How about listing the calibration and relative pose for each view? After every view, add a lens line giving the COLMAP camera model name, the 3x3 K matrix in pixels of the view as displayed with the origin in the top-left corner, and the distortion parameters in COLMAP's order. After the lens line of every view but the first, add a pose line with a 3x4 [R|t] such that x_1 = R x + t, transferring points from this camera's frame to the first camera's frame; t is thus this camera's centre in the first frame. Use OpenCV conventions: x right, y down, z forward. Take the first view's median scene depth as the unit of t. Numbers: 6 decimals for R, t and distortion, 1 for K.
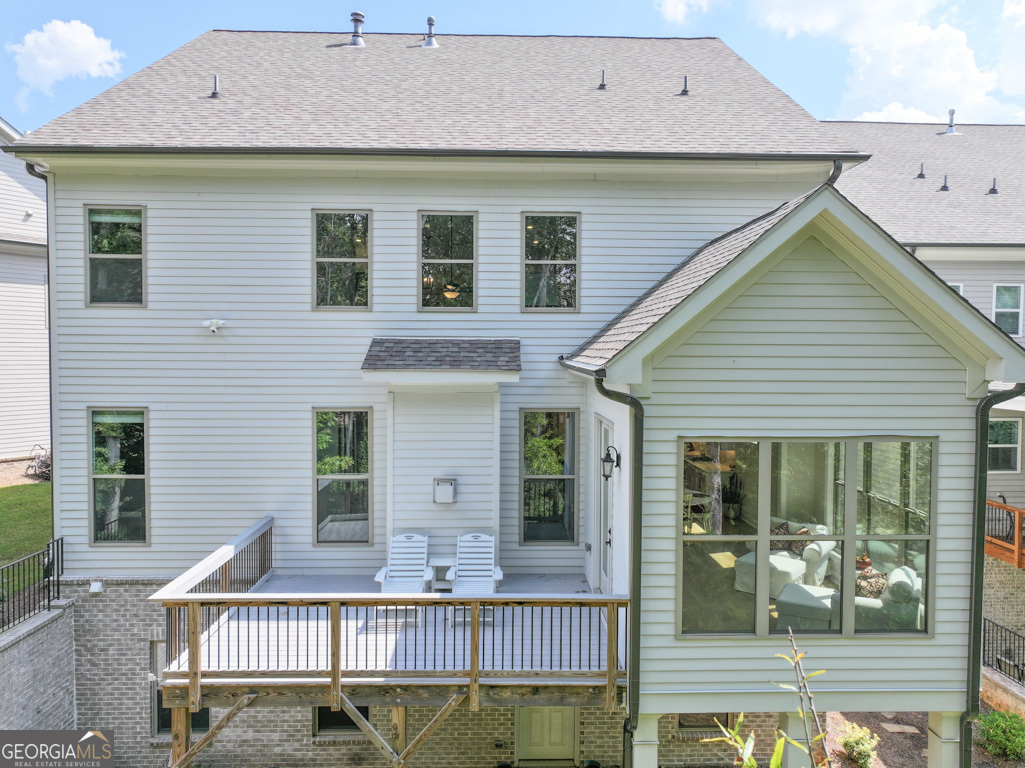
lens RADIAL K [[717.8, 0, 510.3], [0, 717.8, 384.6], [0, 0, 1]] dist [0.005243, 0.001973]
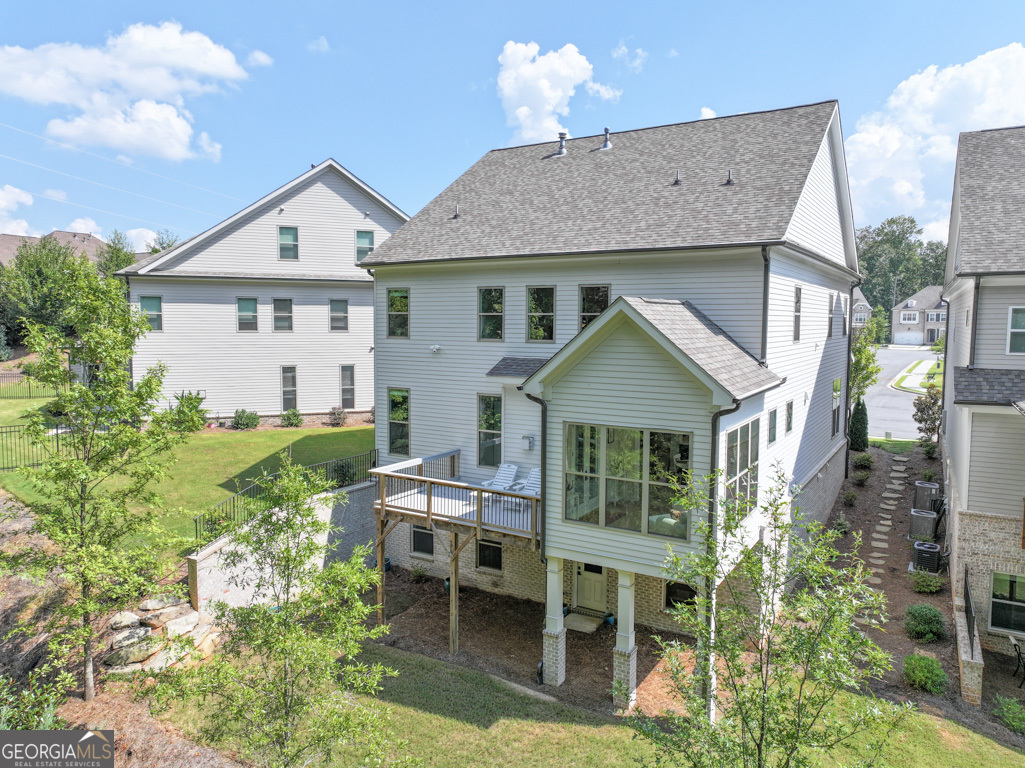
lens RADIAL K [[717.8, 0, 509.1], [0, 717.8, 383.7], [0, 0, 1]] dist [0.005243, 0.001973]
pose [[0.835073, 0.047018, -0.548126, 0.832246], [-0.023494, 0.998480, 0.049855, -0.088756], [0.549637, -0.028755, 0.834909, -0.522236]]
